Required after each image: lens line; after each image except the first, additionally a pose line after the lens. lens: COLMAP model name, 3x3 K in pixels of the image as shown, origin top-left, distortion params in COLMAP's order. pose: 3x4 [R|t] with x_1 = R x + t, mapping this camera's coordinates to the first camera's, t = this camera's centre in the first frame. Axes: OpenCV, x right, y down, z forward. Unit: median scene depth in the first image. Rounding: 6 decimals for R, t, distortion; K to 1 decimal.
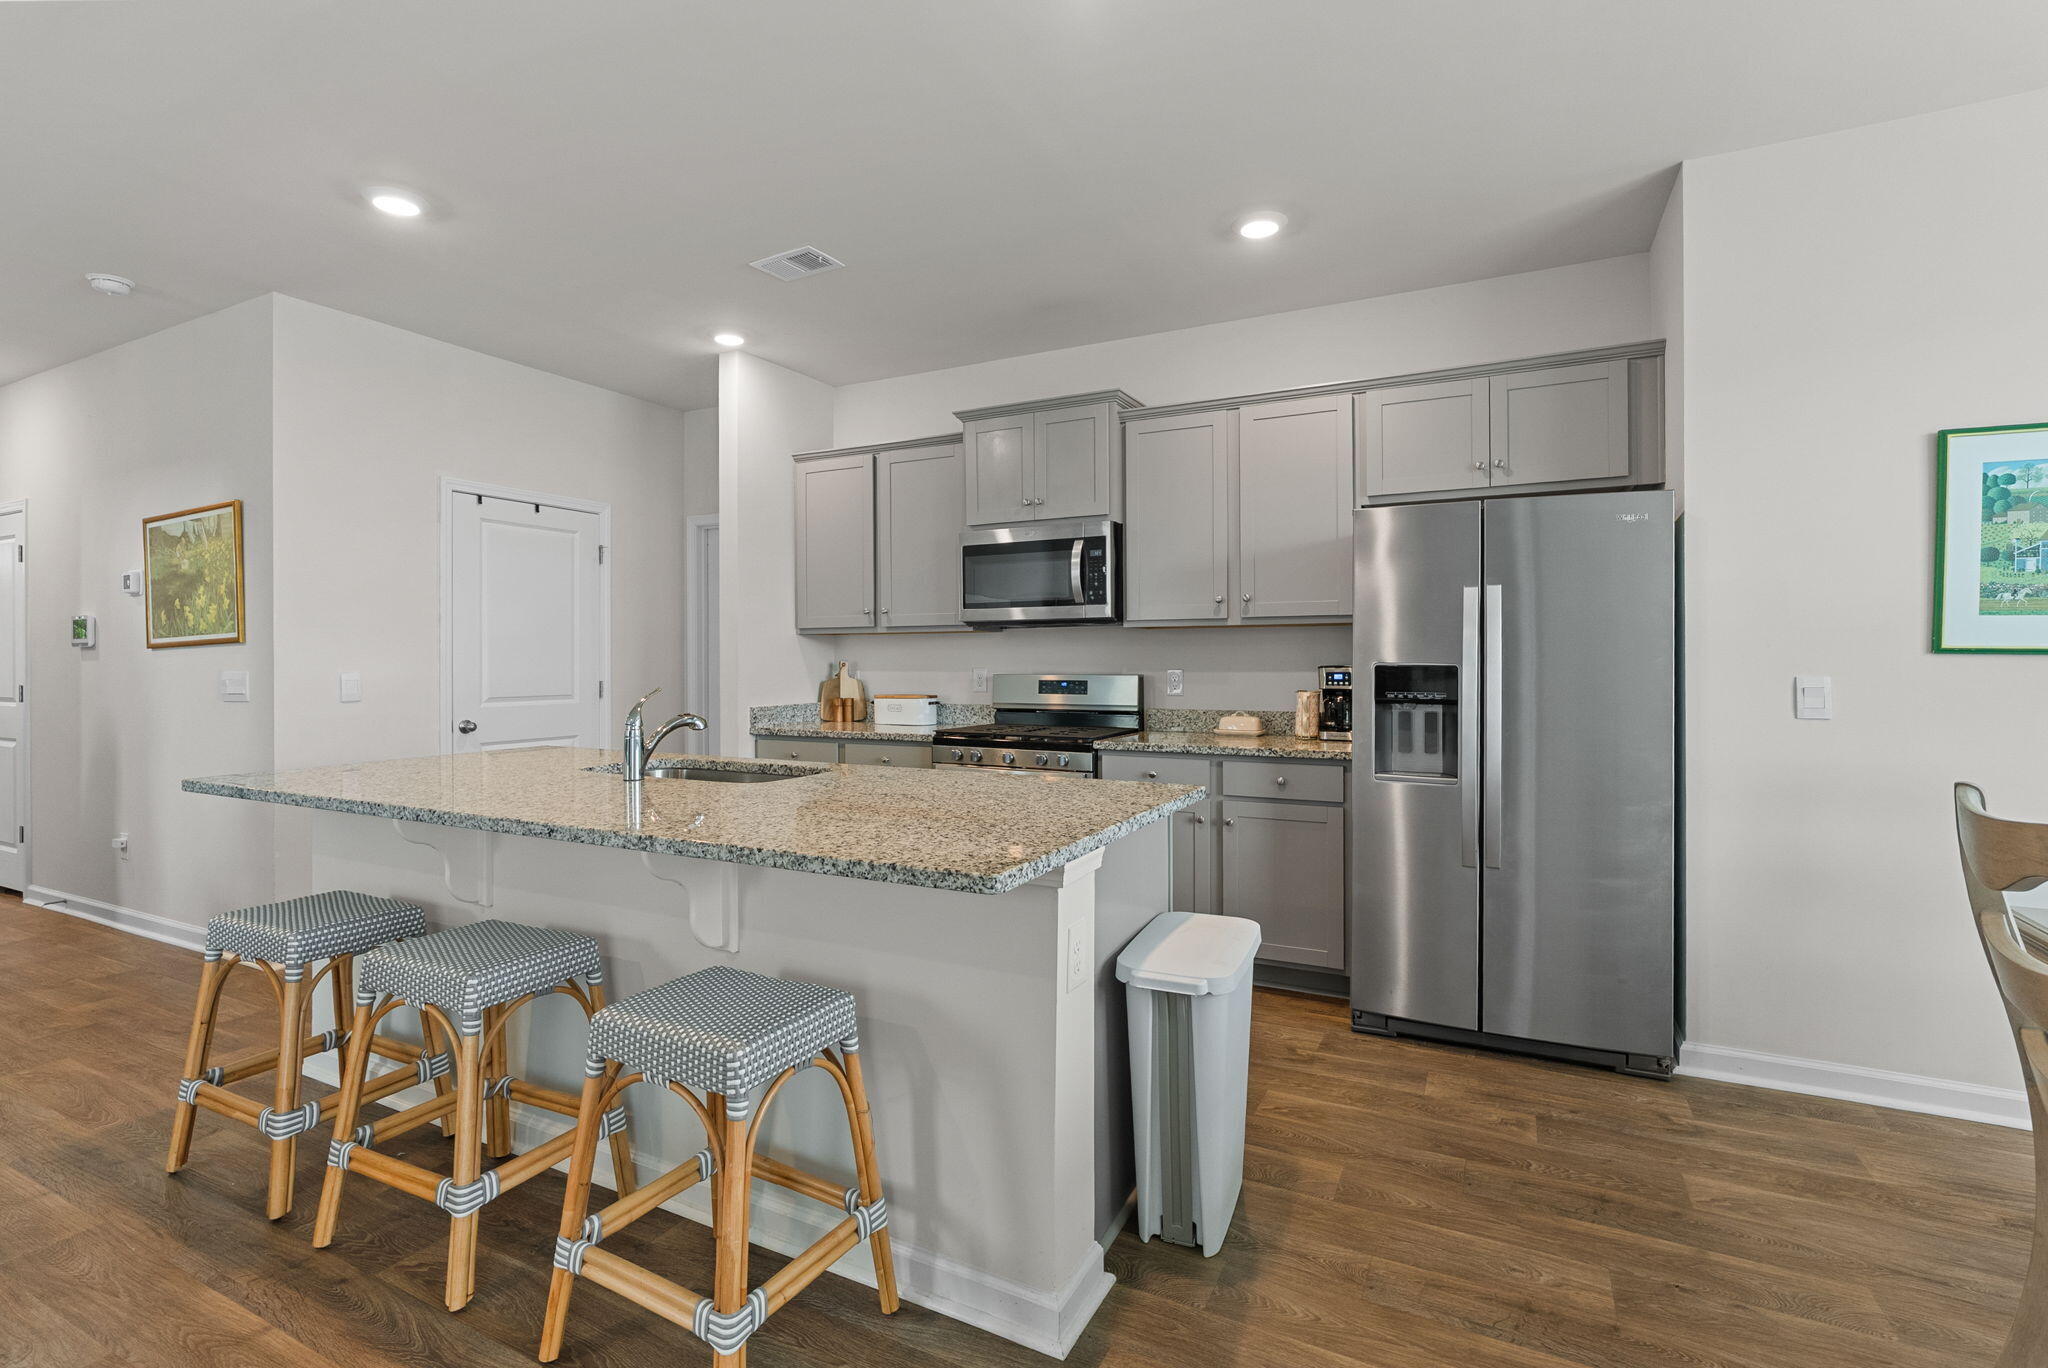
lens RADIAL K [[953.1, 0, 1024.0], [0, 953.1, 684.0], [0, 0, 1]] dist [0.000120, -0.000015]
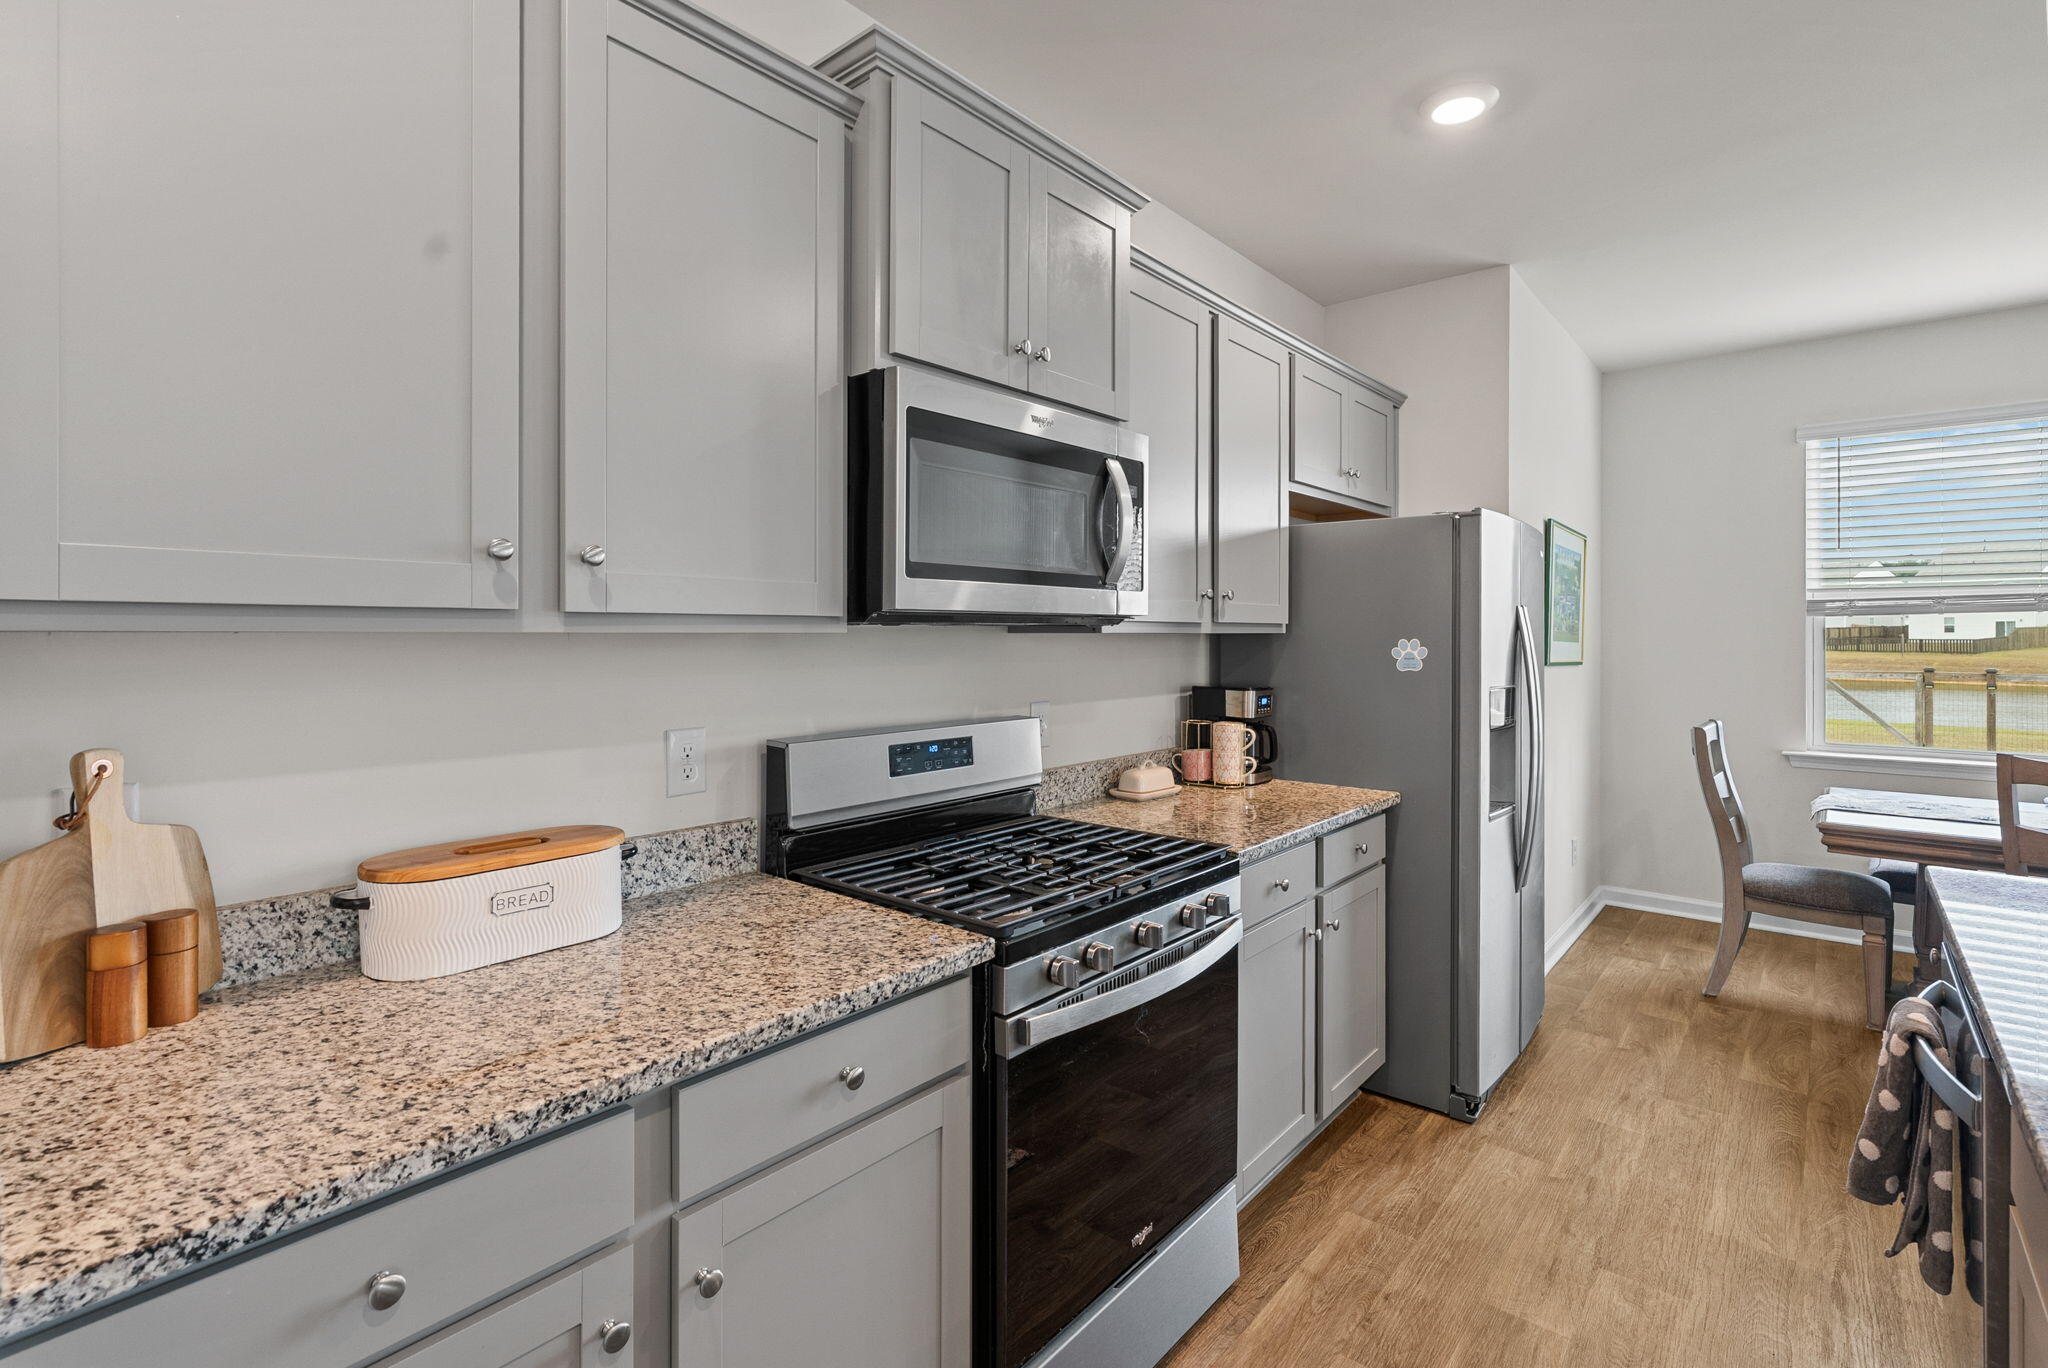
lens RADIAL K [[938.2, 0, 1023.8], [0, 938.2, 645.6], [0, 0, 1]] dist [-0.010830, 0.000097]
pose [[0.224585, -0.009261, 0.974411, -0.394457], [0.018837, 0.999809, 0.005161, -0.051784], [-0.974273, 0.017196, 0.224716, 0.862234]]
